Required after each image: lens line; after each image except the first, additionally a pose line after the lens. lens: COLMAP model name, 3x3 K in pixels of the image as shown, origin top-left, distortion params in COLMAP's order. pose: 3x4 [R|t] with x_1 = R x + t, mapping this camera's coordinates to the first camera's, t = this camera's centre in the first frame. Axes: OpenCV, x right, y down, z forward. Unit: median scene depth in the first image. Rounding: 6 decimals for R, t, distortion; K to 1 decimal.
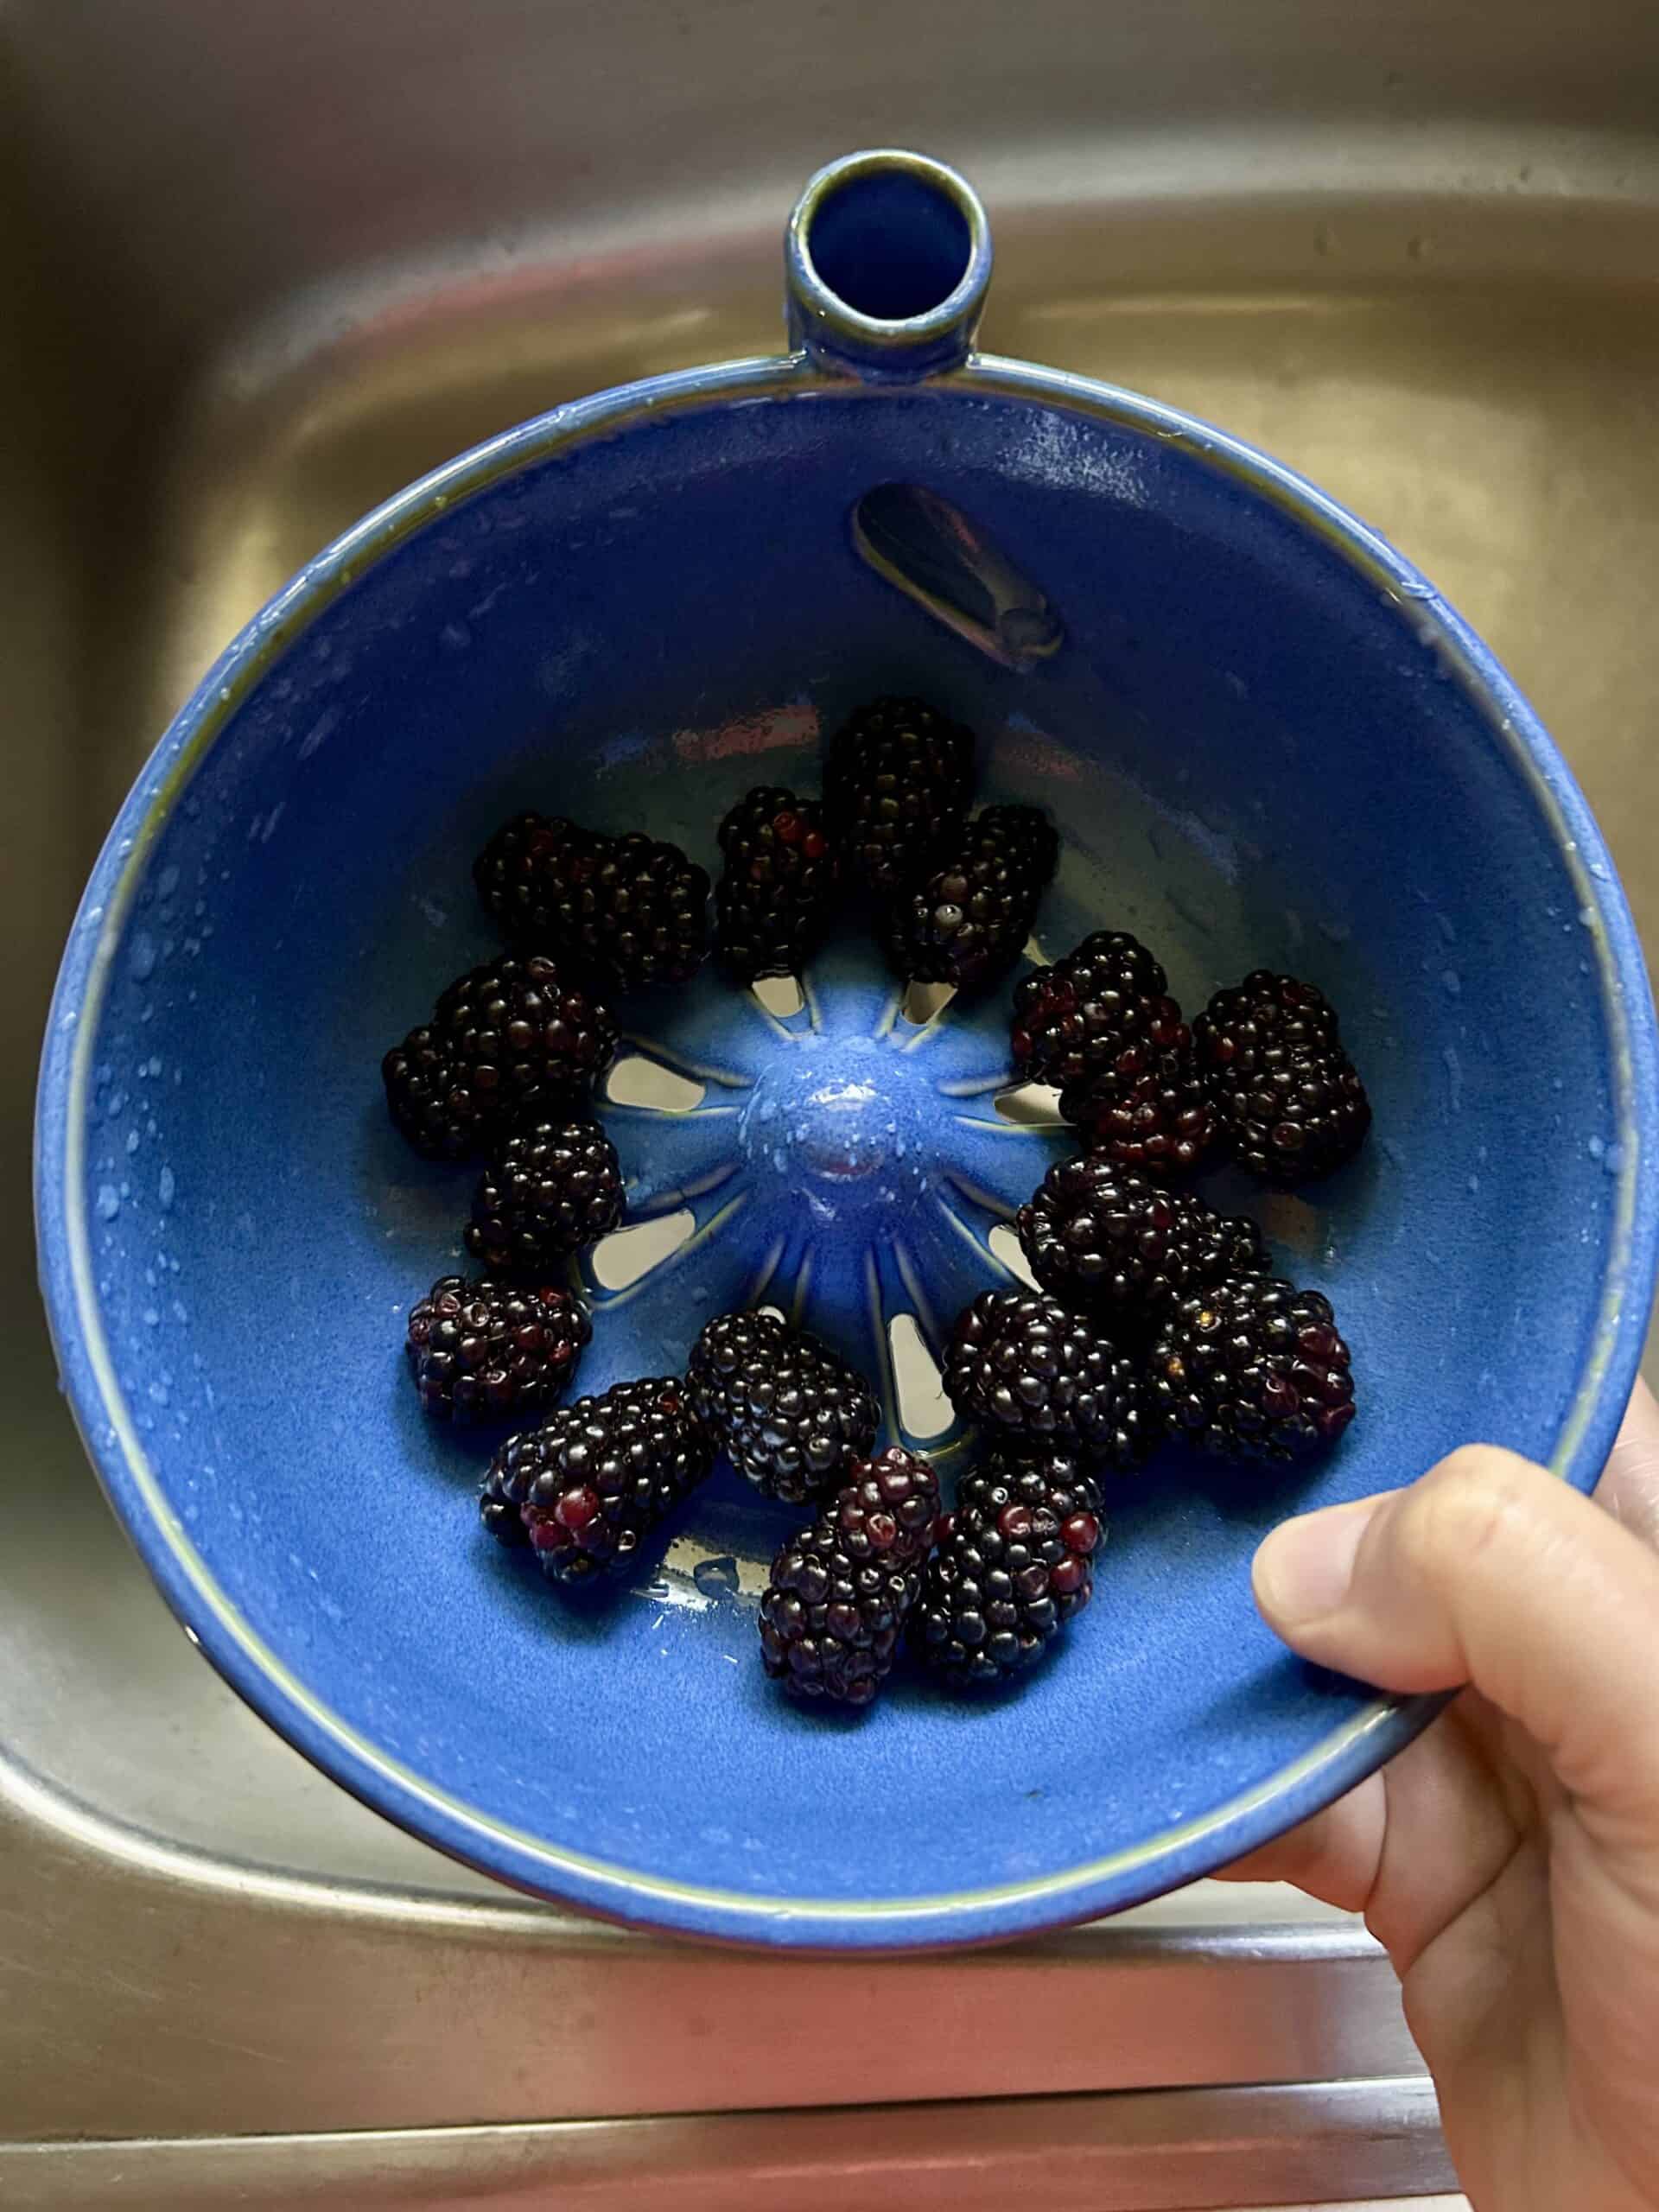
lens RADIAL K [[1675.2, 0, 832.5], [0, 1675.2, 1106.3], [0, 0, 1]] dist [-0.013443, -0.013198]
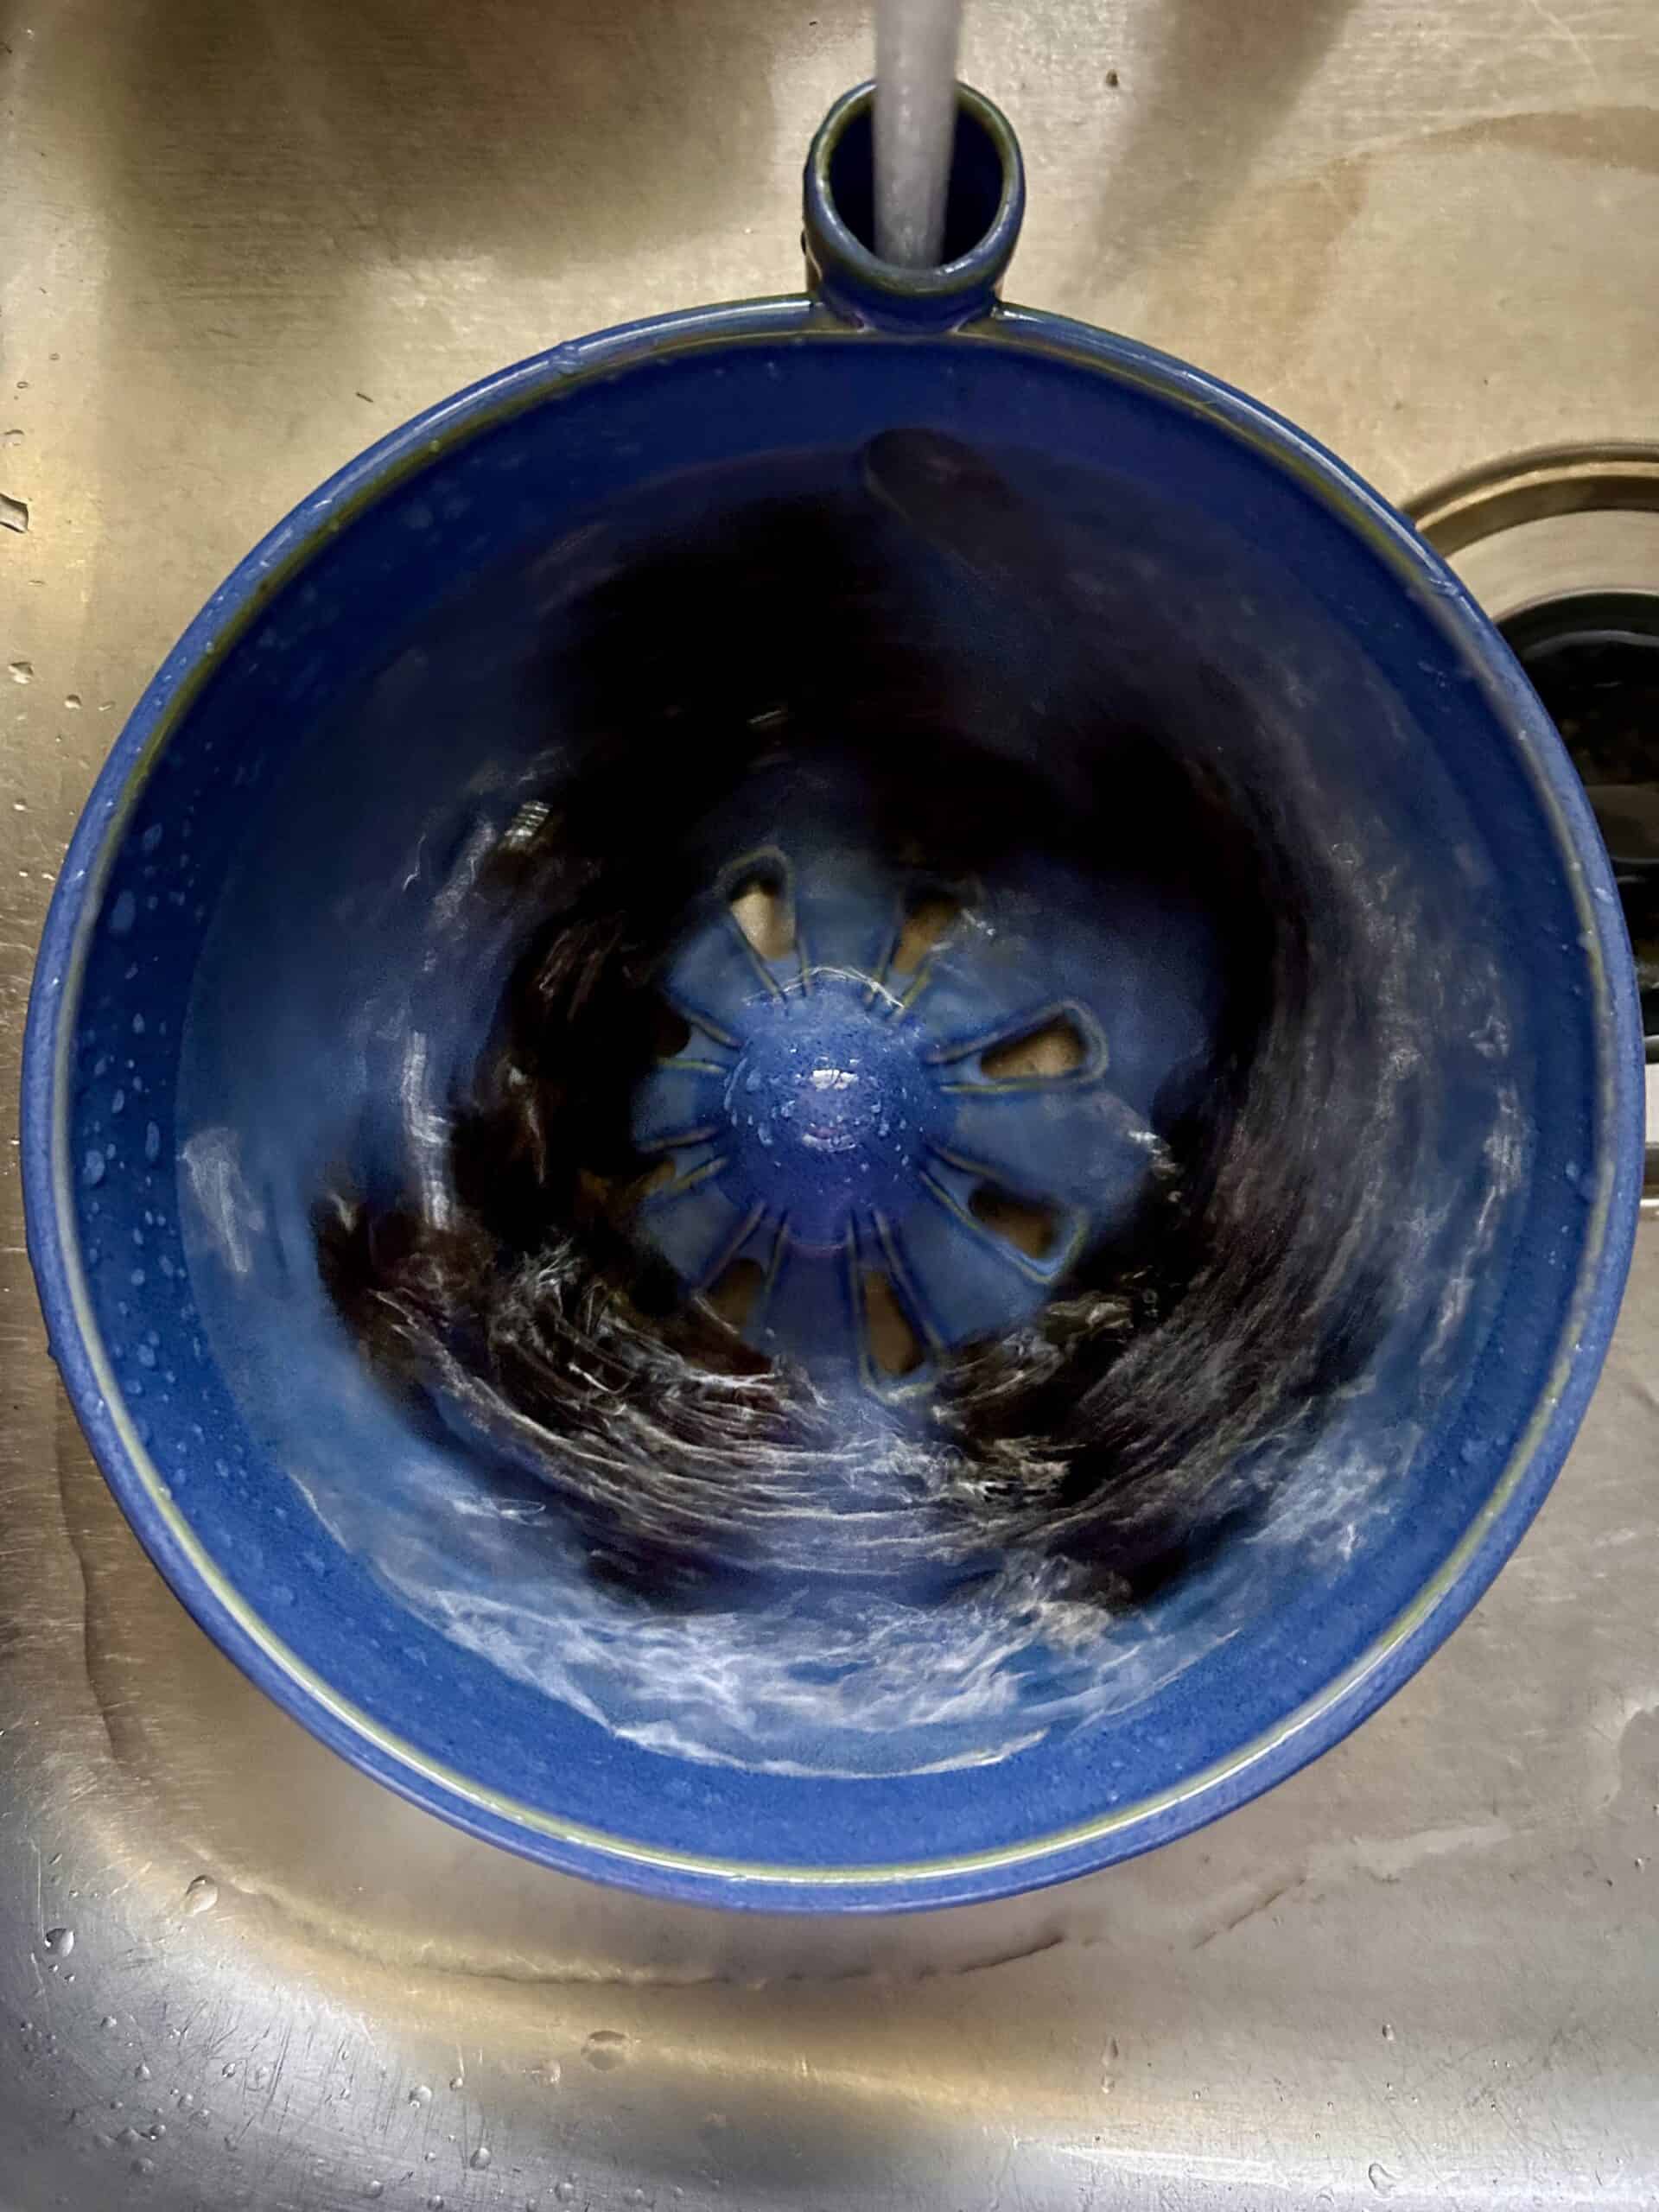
lens RADIAL K [[1675.2, 0, 826.3], [0, 1675.2, 1107.7], [0, 0, 1]] dist [-0.013443, -0.013198]
pose [[0.999103, 0.041448, 0.008671, -0.003524], [-0.042202, 0.991466, 0.123348, -0.120972], [-0.003484, -0.123603, 0.992326, 0.004172]]
